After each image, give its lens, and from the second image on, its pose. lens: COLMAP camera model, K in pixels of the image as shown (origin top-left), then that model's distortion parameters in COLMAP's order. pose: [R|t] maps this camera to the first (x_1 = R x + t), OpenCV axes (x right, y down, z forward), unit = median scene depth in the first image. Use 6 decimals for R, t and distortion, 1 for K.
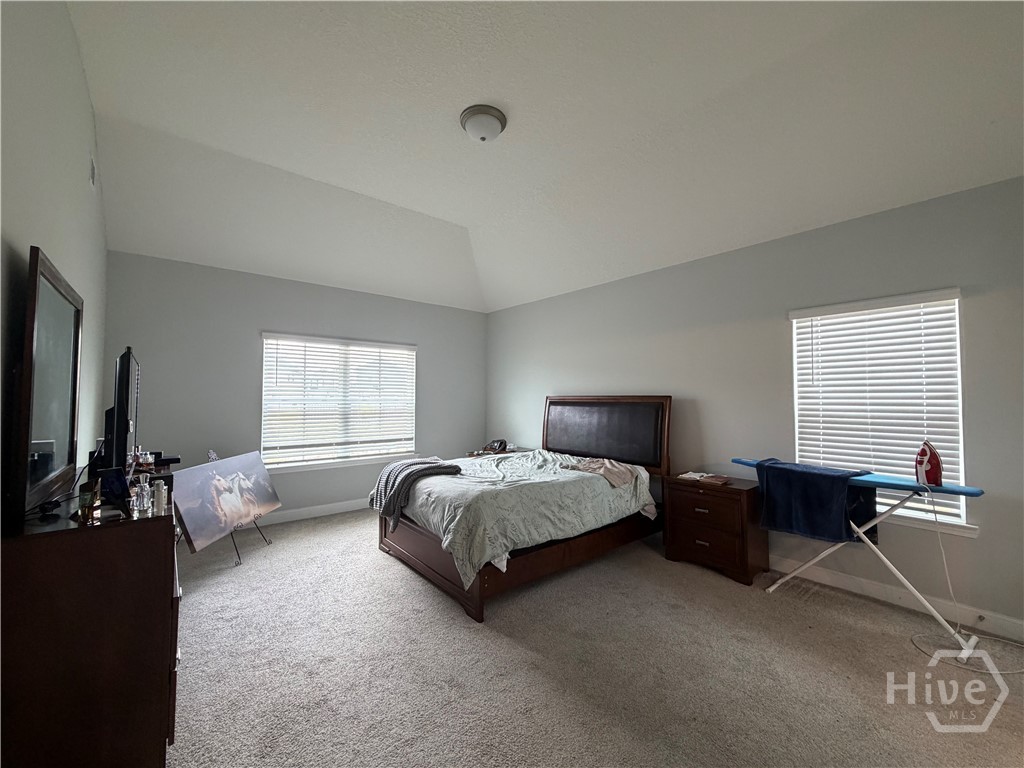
lens RADIAL K [[407.9, 0, 509.3], [0, 407.9, 382.5], [0, 0, 1]] dist [-0.000129, 0.000125]
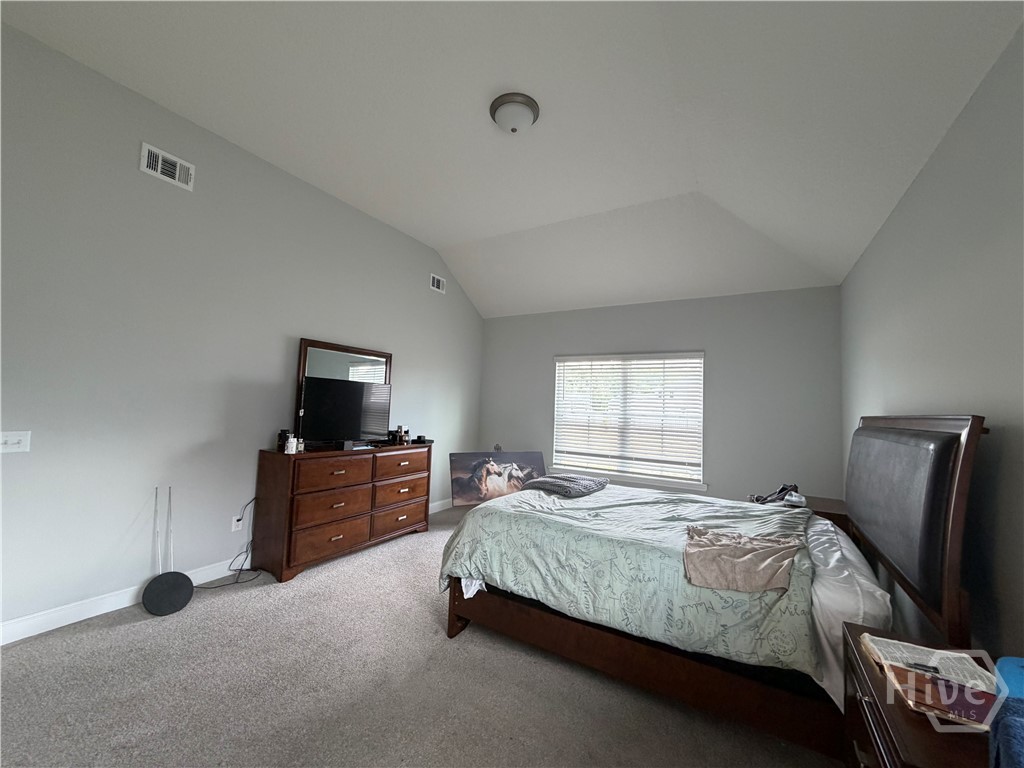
lens RADIAL K [[407.9, 0, 509.6], [0, 407.9, 383.7], [0, 0, 1]] dist [-0.000129, 0.000125]
pose [[0.335793, -0.045817, -0.940821, 0.628649], [-0.002232, 0.998775, -0.049436, 0.024442], [0.941933, 0.018700, 0.335279, 0.549556]]
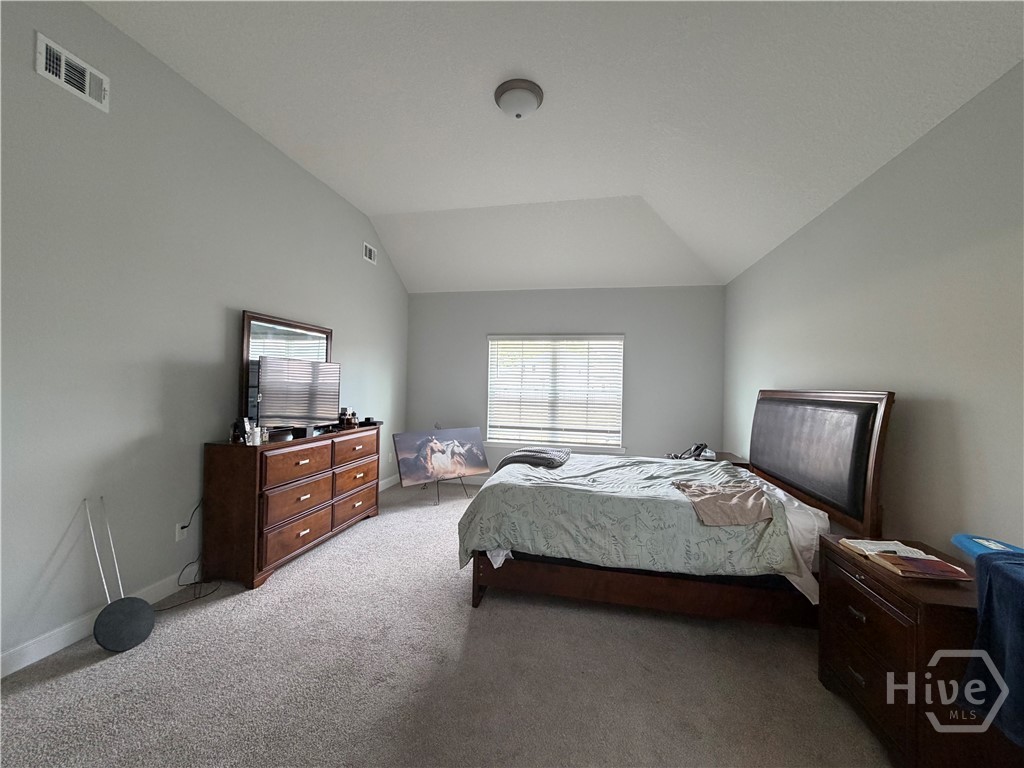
lens RADIAL K [[407.9, 0, 509.3], [0, 407.9, 383.1], [0, 0, 1]] dist [-0.000129, 0.000125]
pose [[0.622966, 0.006257, -0.782224, 0.535728], [0.008829, 0.999848, 0.015029, 0.009061], [0.782199, -0.016269, 0.622816, 0.304164]]
